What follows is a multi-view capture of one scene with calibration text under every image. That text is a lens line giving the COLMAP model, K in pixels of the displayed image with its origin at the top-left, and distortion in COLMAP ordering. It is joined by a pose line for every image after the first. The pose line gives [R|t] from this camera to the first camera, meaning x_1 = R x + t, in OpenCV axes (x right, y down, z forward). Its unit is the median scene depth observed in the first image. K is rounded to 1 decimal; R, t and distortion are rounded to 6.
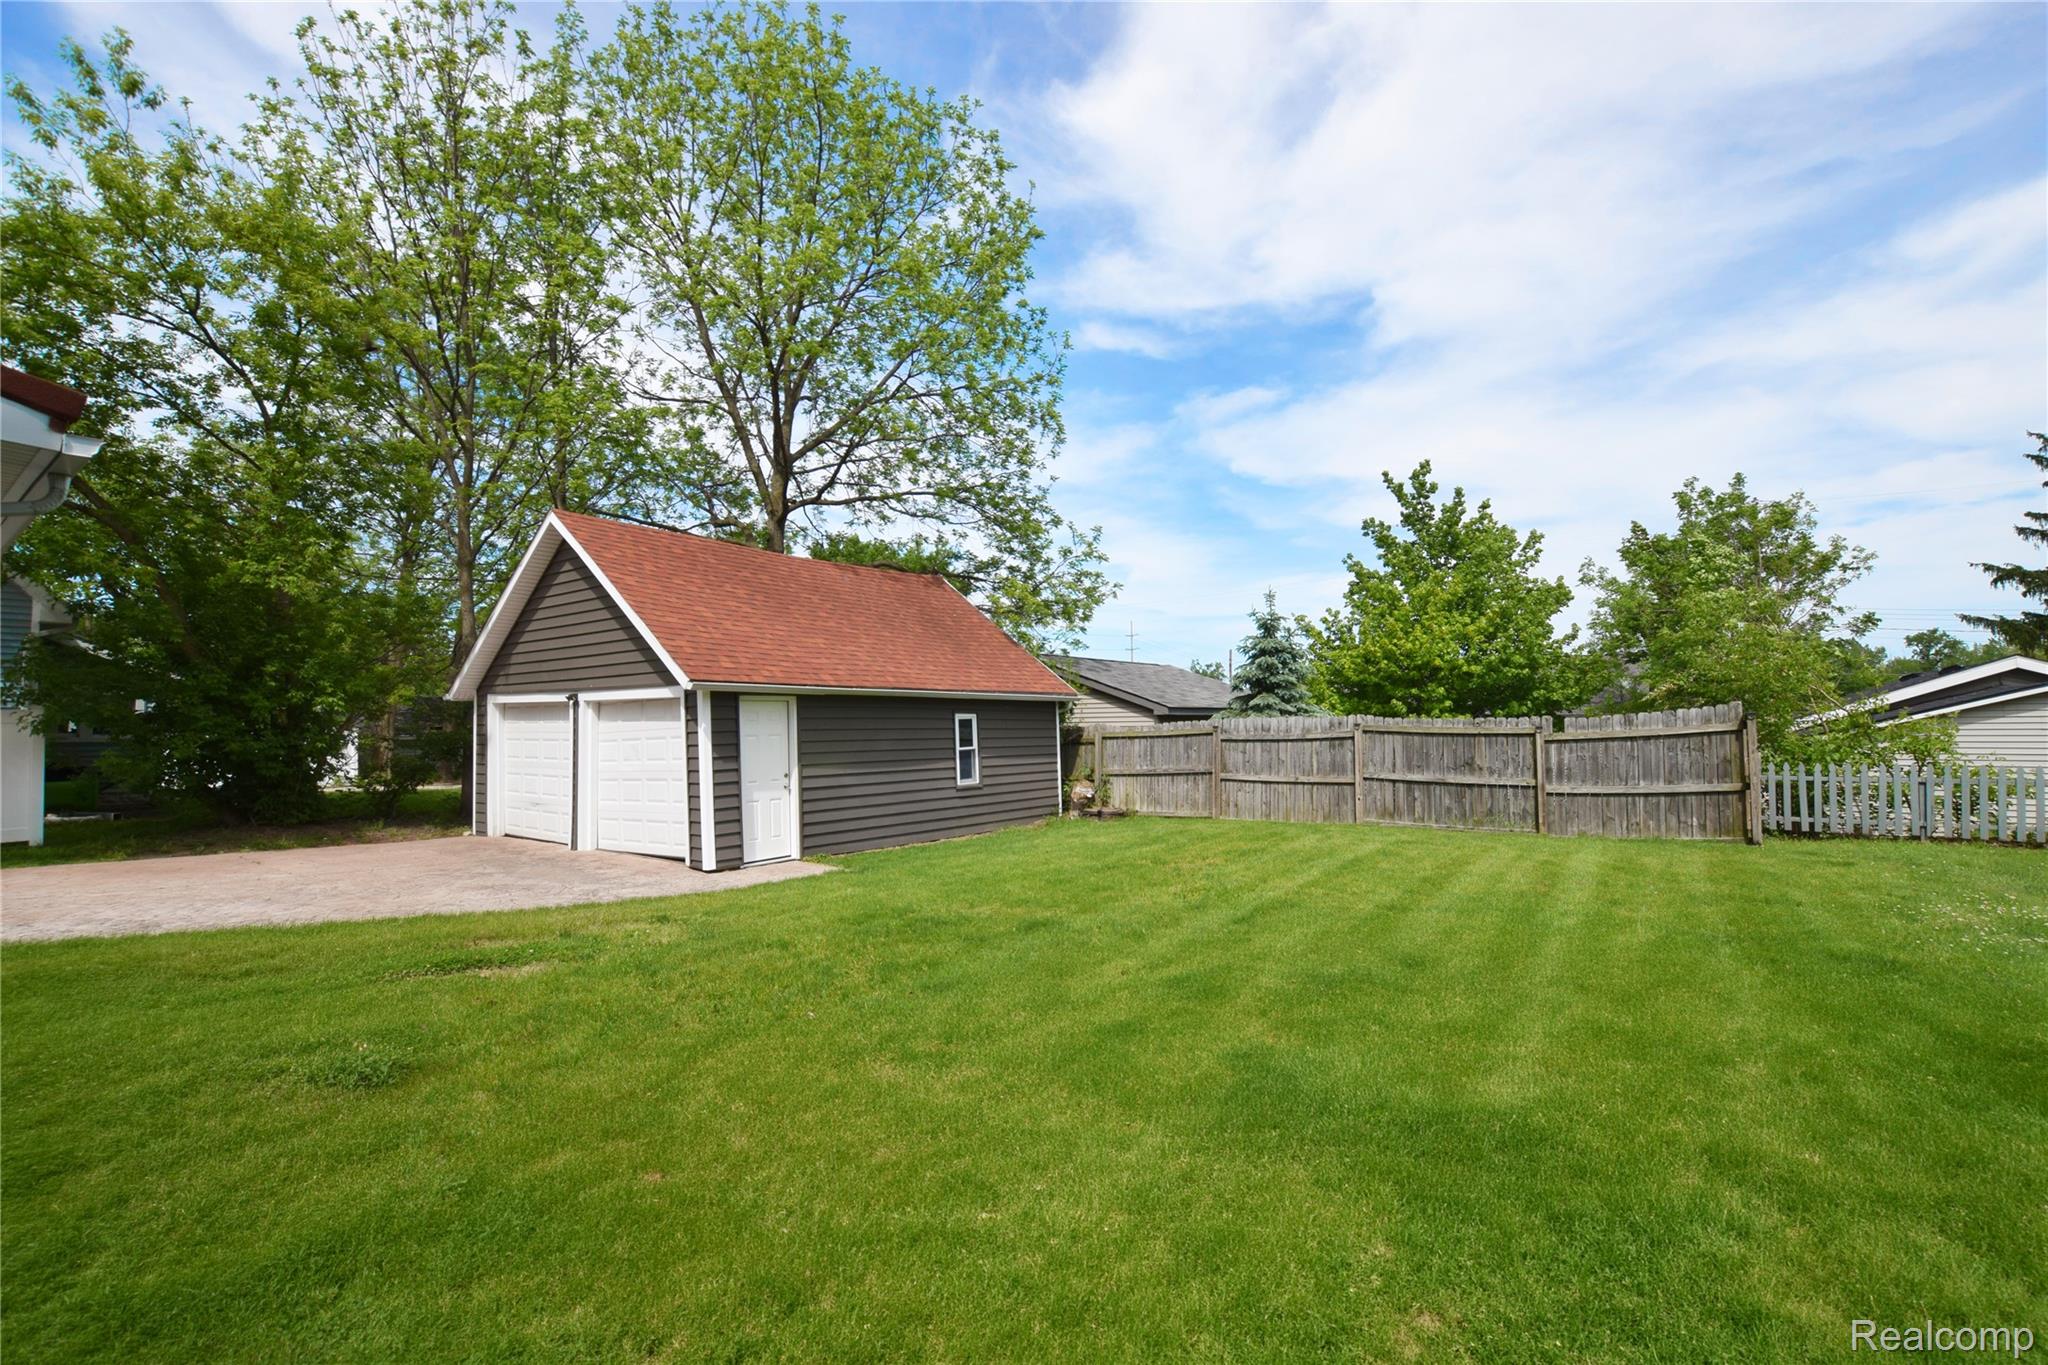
lens RADIAL K [[896.6, 0, 1032.1], [0, 896.6, 684.9], [0, 0, 1]] dist [-0.039848, 0.008691]
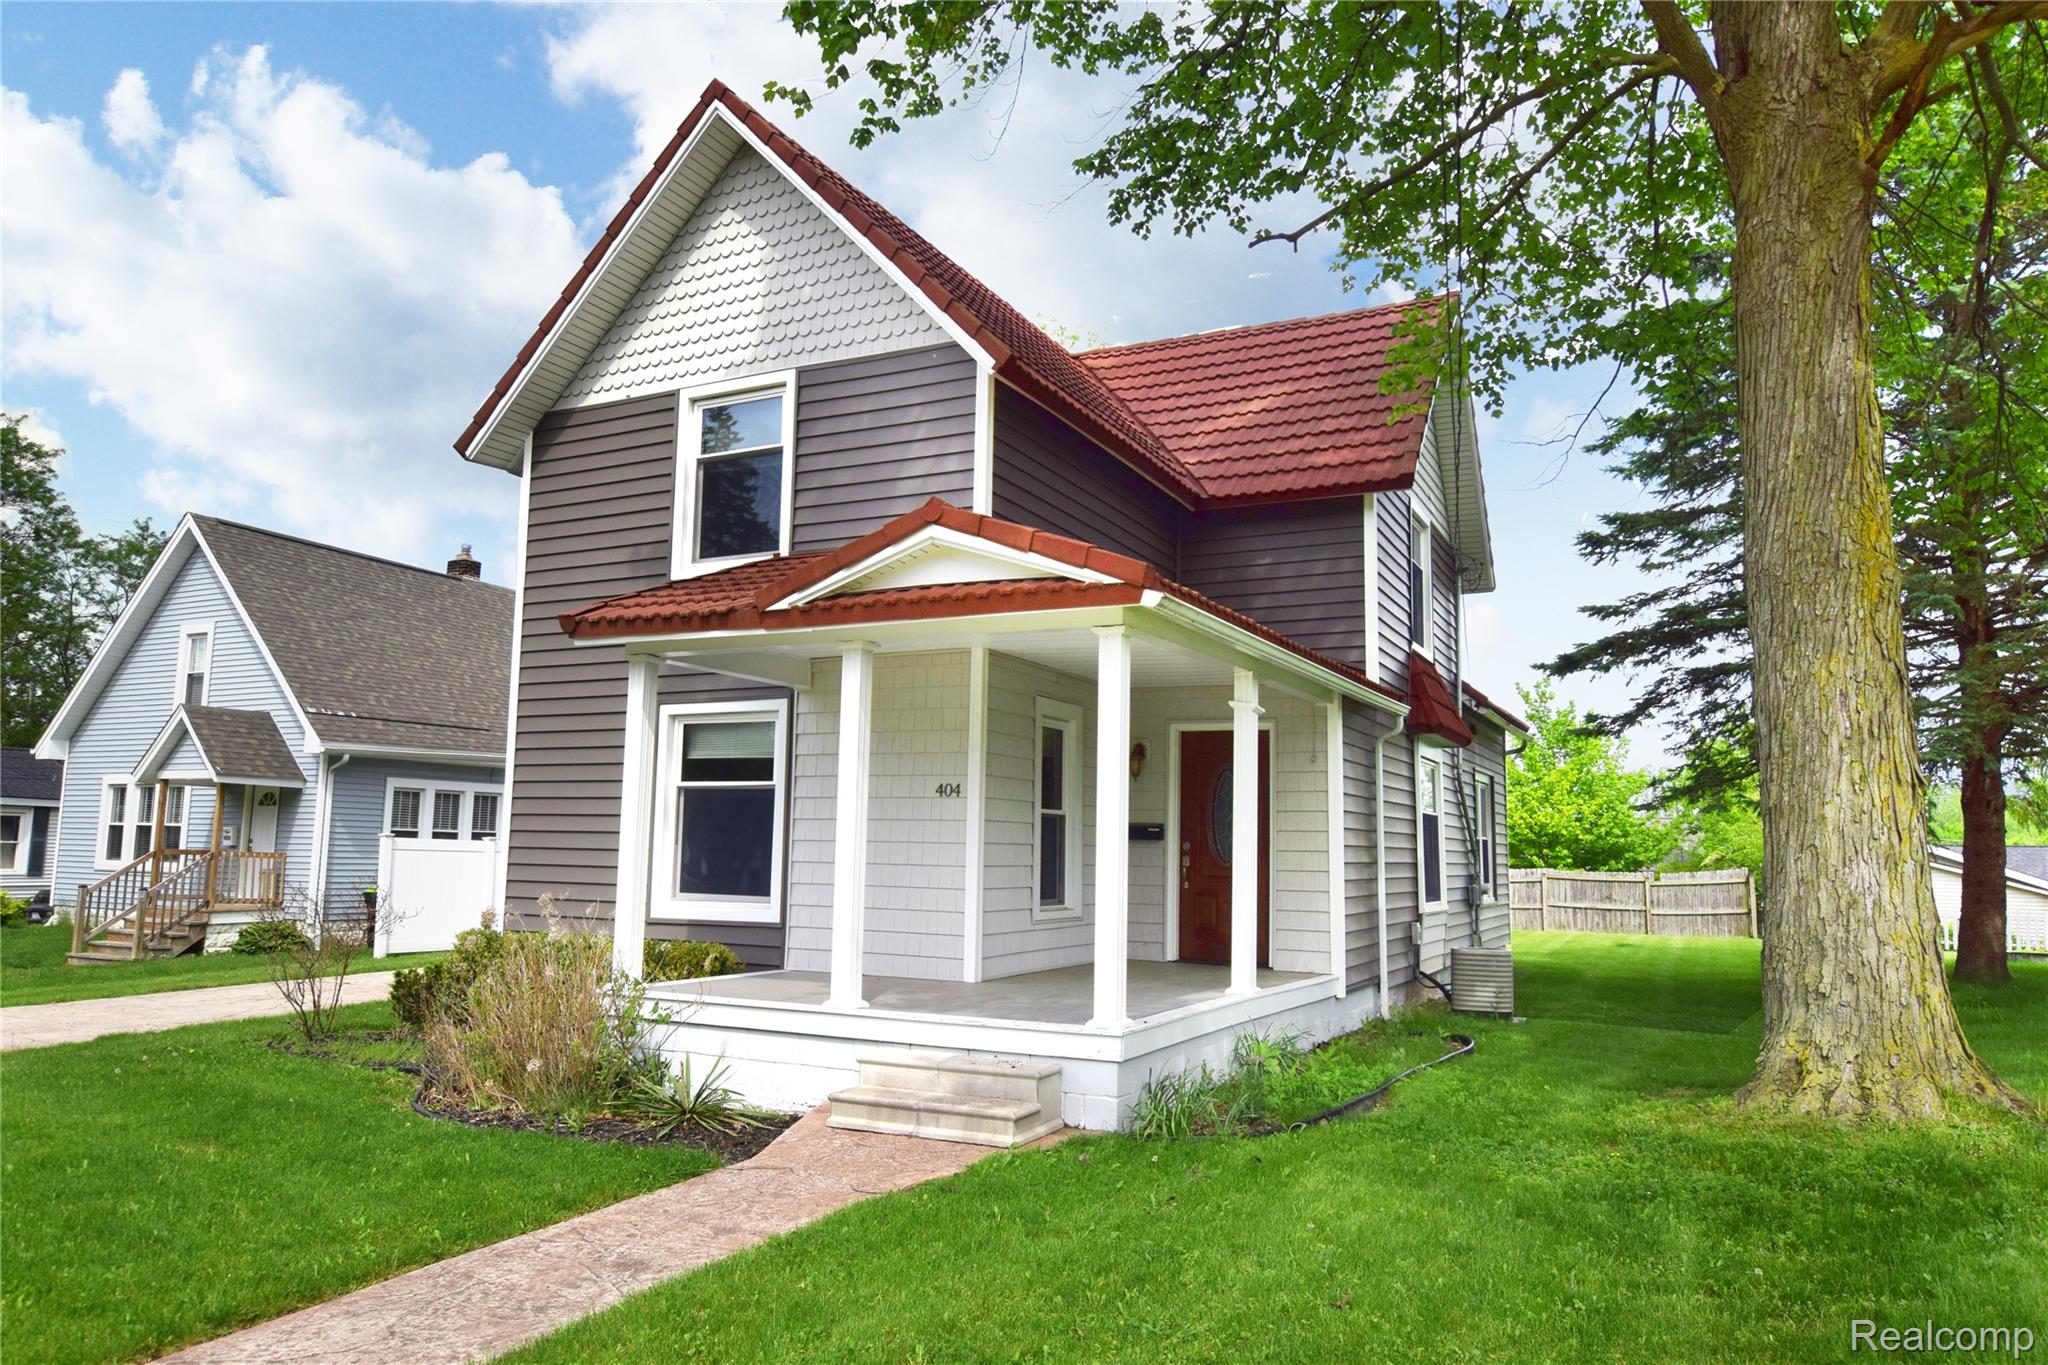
lens RADIAL K [[1399.6, 0, 1024.0], [0, 1399.6, 682.5], [0, 0, 1]] dist [-0.006520, -0.004071]
pose [[0.987305, 0.047015, 0.151715, -0.729749], [-0.033518, 0.995348, -0.090322, -0.031671], [-0.155256, 0.084090, 0.984289, -1.058894]]
